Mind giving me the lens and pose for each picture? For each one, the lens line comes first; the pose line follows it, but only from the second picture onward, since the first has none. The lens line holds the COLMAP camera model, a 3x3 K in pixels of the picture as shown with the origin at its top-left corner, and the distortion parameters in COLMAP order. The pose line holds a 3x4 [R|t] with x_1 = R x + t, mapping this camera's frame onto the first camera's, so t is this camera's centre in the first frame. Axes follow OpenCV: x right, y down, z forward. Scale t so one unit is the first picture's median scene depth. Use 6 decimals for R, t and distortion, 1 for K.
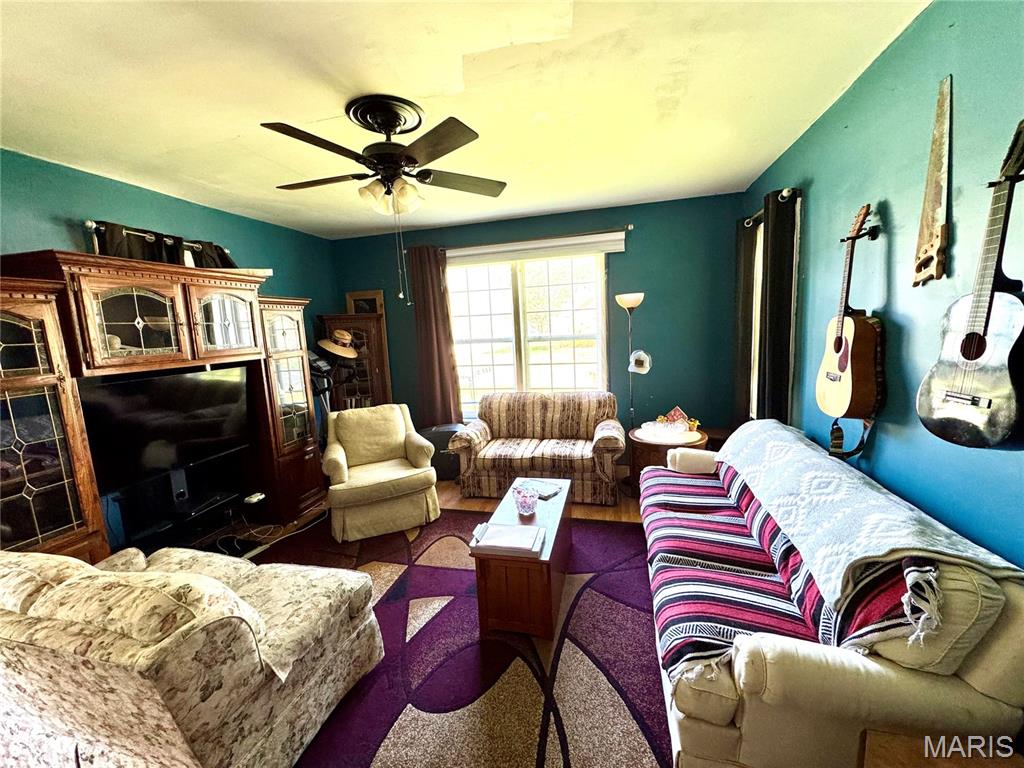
lens RADIAL K [[409.5, 0, 512.0], [0, 409.5, 384.0], [0, 0, 1]] dist [0.000809, 0.000090]
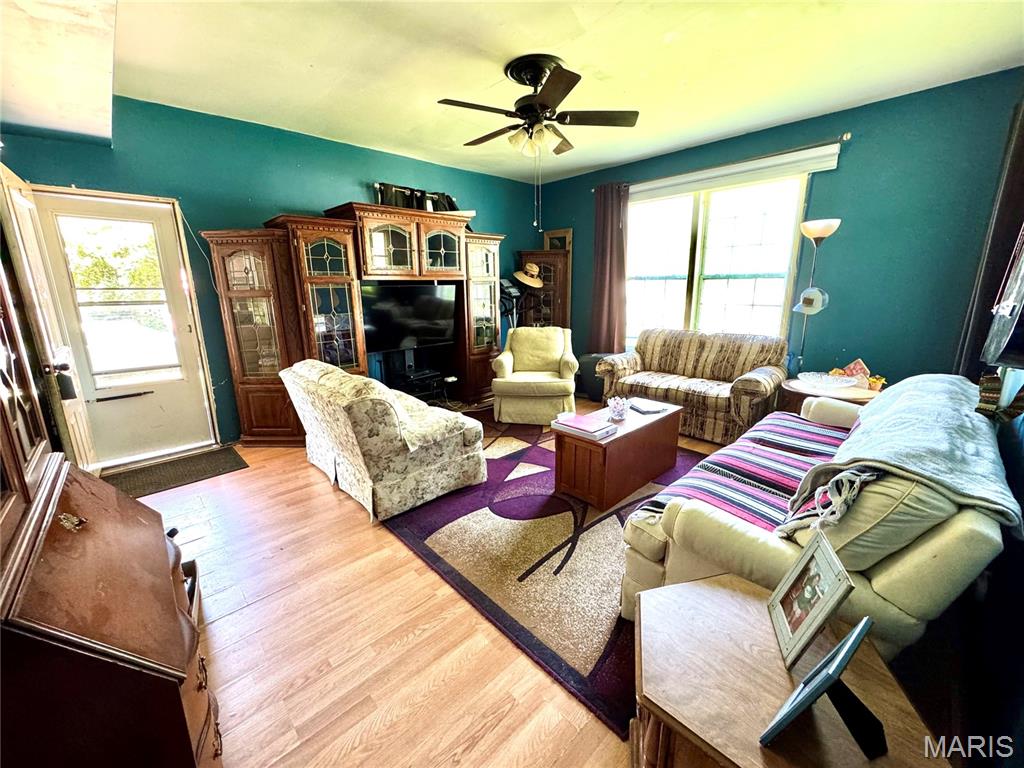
lens RADIAL K [[409.5, 0, 512.0], [0, 409.5, 384.0], [0, 0, 1]] dist [0.000809, 0.000090]
pose [[0.845218, 0.163004, -0.508957, 0.277680], [-0.102891, 0.984166, 0.144329, 0.067026], [0.524424, -0.069622, 0.848606, -0.097203]]
